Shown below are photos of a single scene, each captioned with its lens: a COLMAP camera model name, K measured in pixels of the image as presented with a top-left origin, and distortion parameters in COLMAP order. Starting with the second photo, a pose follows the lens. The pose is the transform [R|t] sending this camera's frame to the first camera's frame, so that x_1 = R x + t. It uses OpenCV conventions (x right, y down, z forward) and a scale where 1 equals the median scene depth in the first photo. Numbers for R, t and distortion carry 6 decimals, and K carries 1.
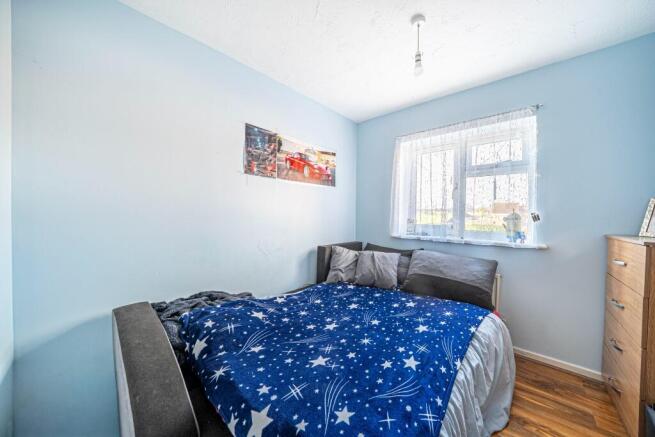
lens RADIAL K [[224.8, 0, 326.7], [0, 224.8, 217.7], [0, 0, 1]] dist [-0.021653, 0.000569]
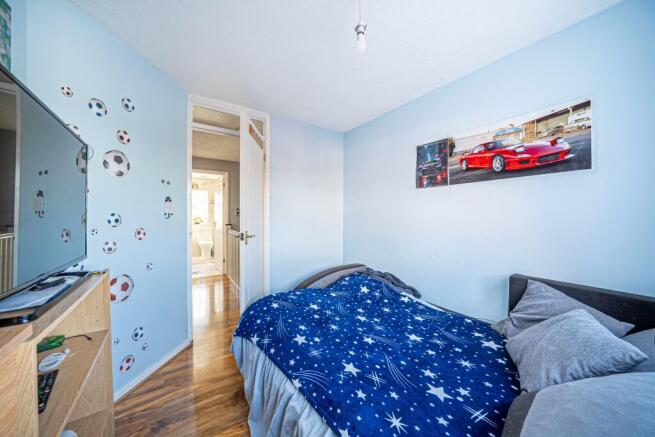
lens RADIAL K [[224.8, 0, 327.3], [0, 224.8, 216.6], [0, 0, 1]] dist [-0.021653, 0.000569]
pose [[-0.215472, -0.015021, -0.976394, 0.853903], [-0.025474, 0.999628, -0.009757, -0.020664], [0.976178, 0.022770, -0.215775, 0.751452]]
